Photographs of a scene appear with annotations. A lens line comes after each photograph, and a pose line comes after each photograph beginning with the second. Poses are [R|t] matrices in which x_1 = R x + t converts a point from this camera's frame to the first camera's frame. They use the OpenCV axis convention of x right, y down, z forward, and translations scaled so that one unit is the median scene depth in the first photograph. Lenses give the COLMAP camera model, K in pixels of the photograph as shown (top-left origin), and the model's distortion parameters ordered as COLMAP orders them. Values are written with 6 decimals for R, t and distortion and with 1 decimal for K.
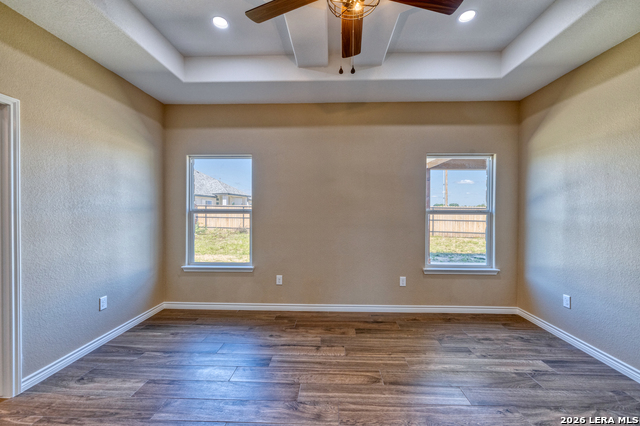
lens RADIAL K [[269.8, 0, 324.9], [0, 269.8, 208.5], [0, 0, 1]] dist [-0.000080, -0.001019]
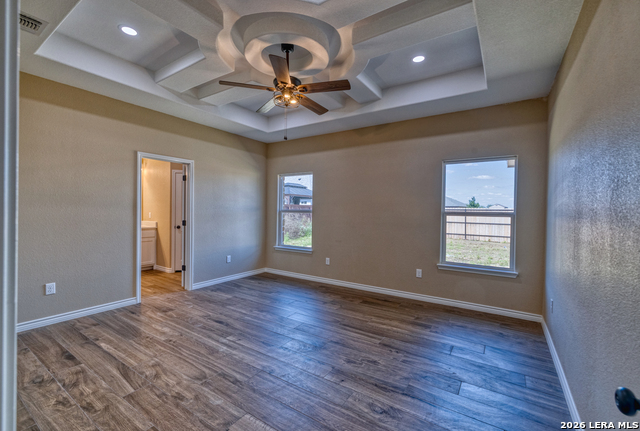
lens RADIAL K [[275.9, 0, 320.1], [0, 275.9, 211.1], [0, 0, 1]] dist [-0.005832, -0.000142]
pose [[0.852257, 0.009895, -0.523030, 0.554757], [-0.007993, 0.999951, 0.005894, -0.000929], [0.523062, -0.000842, 0.852294, -0.233865]]
